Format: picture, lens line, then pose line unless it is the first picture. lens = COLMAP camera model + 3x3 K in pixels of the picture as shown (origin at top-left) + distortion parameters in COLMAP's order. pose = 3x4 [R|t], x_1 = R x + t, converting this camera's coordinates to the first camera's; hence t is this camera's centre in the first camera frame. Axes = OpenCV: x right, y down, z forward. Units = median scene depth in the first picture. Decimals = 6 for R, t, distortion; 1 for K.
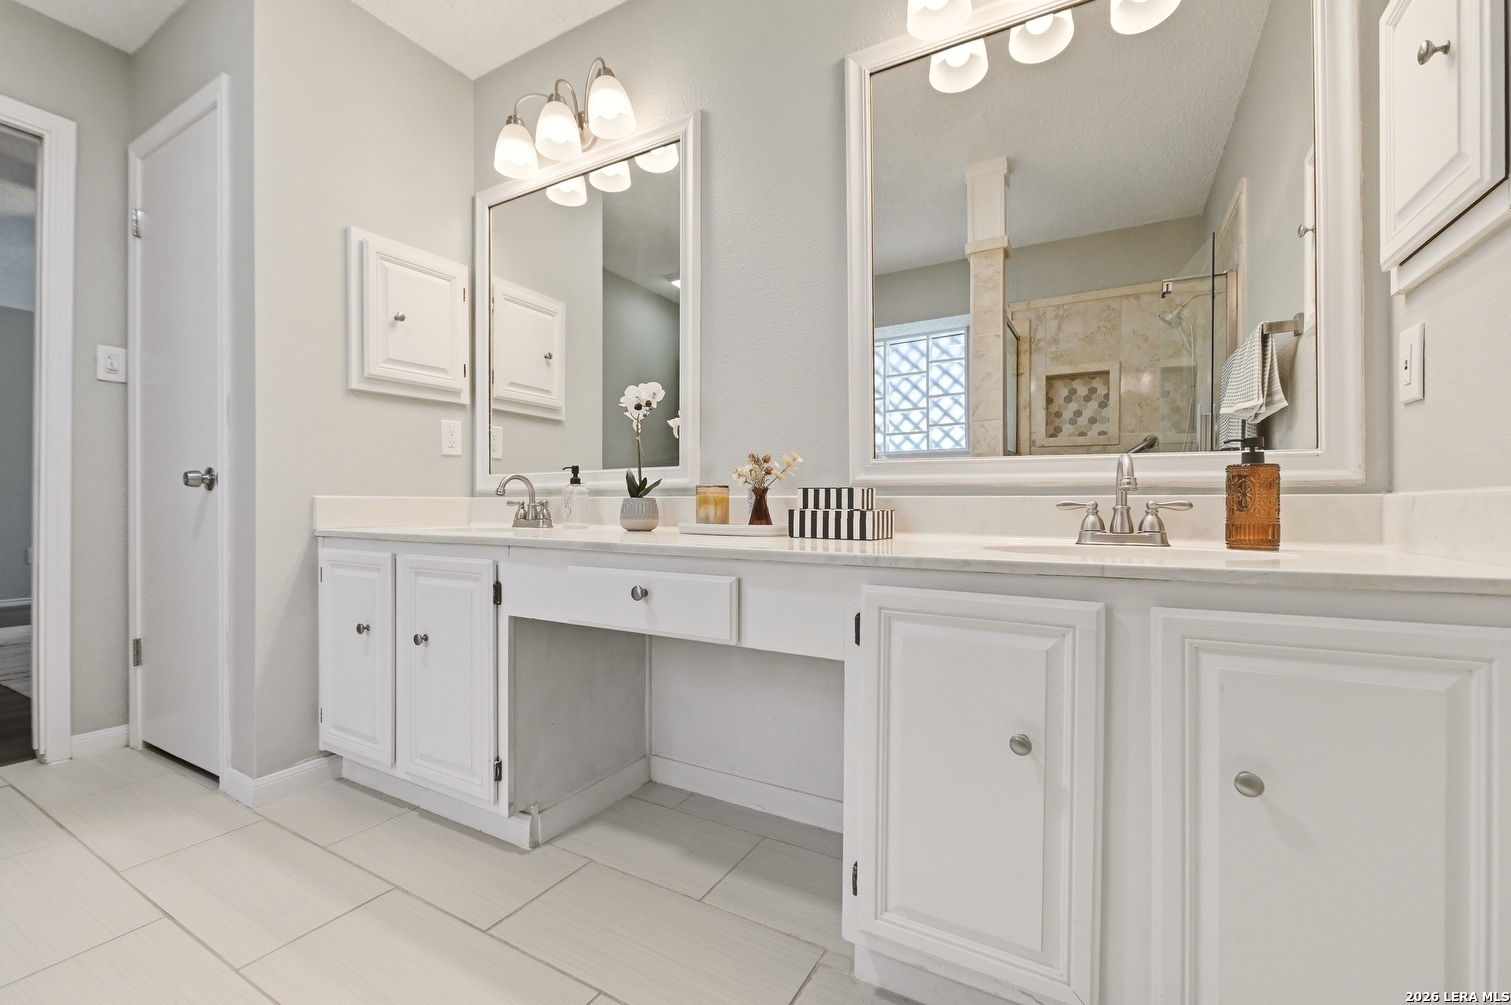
lens RADIAL K [[631.7, 0, 755.5], [0, 631.7, 502.5], [0, 0, 1]] dist [0.000115, -0.000253]
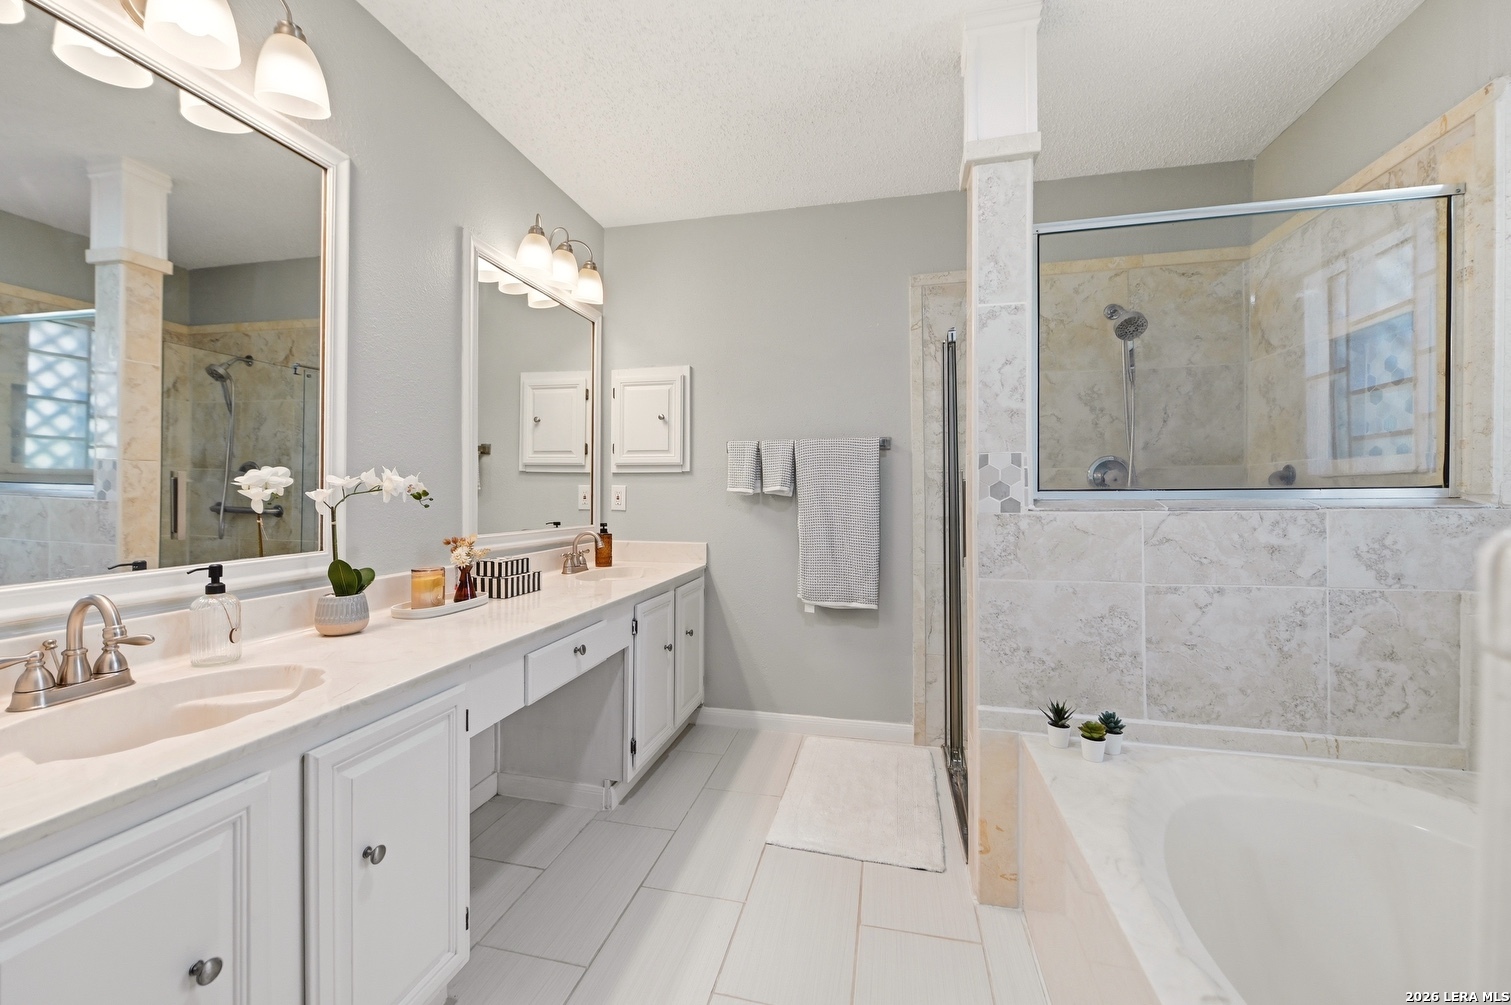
lens RADIAL K [[614.7, 0, 749.0], [0, 614.7, 481.4], [0, 0, 1]] dist [-0.001015, -0.000134]
pose [[-0.275561, 0.021493, 0.961043, -0.673162], [-0.000871, 0.999744, -0.022608, -0.084315], [-0.961283, -0.007067, -0.275472, 0.431100]]
